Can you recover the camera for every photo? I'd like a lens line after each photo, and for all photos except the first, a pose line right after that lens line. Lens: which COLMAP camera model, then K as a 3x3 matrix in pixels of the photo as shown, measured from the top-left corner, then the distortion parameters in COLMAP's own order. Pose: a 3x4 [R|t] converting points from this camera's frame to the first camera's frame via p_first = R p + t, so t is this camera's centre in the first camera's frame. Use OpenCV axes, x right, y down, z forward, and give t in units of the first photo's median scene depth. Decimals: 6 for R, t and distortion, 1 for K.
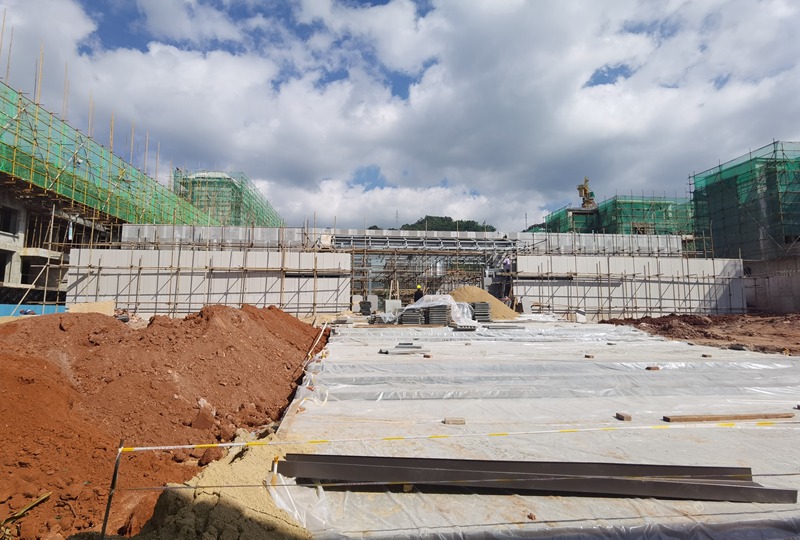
lens RADIAL K [[404.5, 0, 397.8], [0, 404.5, 267.6], [0, 0, 1]] dist [0.029498, -0.009341]
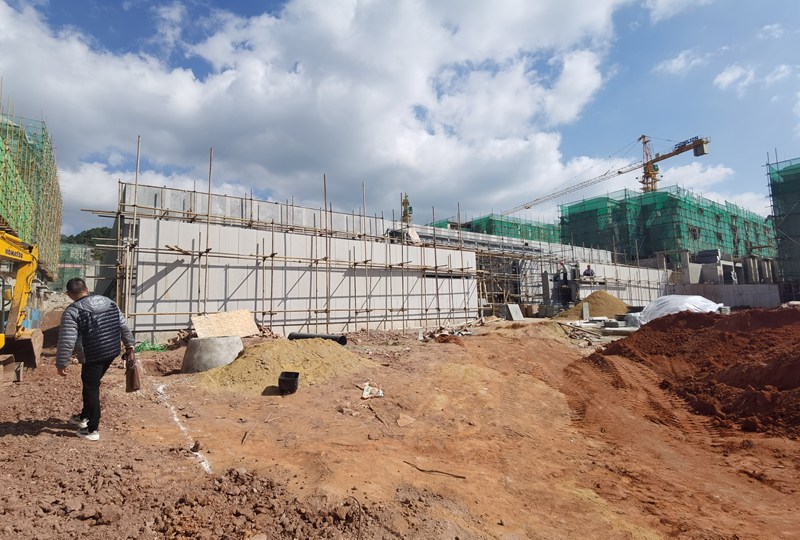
lens RADIAL K [[404.5, 0, 393.4], [0, 404.5, 269.2], [0, 0, 1]] dist [0.029498, -0.009341]
pose [[0.864432, 0.030629, 0.501816, -0.755278], [-0.025834, 0.999530, -0.016506, 0.023928], [-0.502085, 0.001304, 0.864817, 0.332722]]
